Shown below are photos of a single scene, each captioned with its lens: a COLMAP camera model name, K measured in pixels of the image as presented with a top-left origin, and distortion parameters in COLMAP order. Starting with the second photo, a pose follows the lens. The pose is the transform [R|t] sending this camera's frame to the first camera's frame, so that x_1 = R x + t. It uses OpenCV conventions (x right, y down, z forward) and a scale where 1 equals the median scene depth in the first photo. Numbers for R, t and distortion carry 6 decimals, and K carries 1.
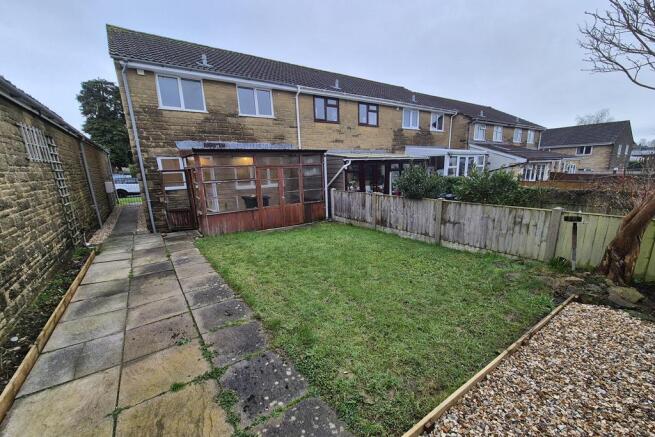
lens RADIAL K [[254.3, 0, 327.5], [0, 254.3, 218.5], [0, 0, 1]] dist [-0.016047, 0.000012]
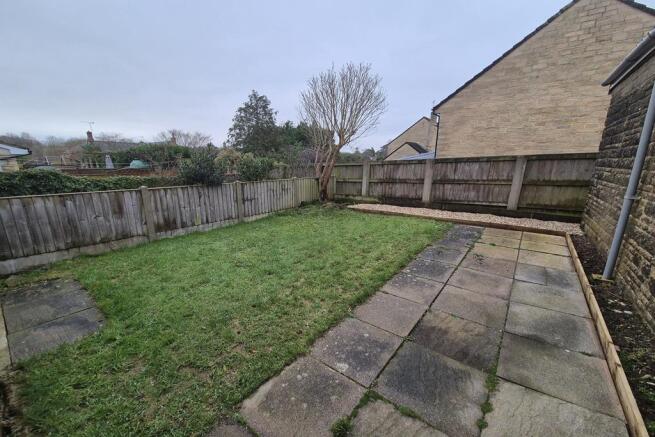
lens RADIAL K [[254.3, 0, 327.5], [0, 254.3, 218.5], [0, 0, 1]] dist [-0.016047, 0.000012]
pose [[-0.256194, -0.191131, 0.947541, -1.005830], [0.187671, 0.951769, 0.242726, -0.161725], [-0.948232, 0.240011, -0.207967, 1.222581]]
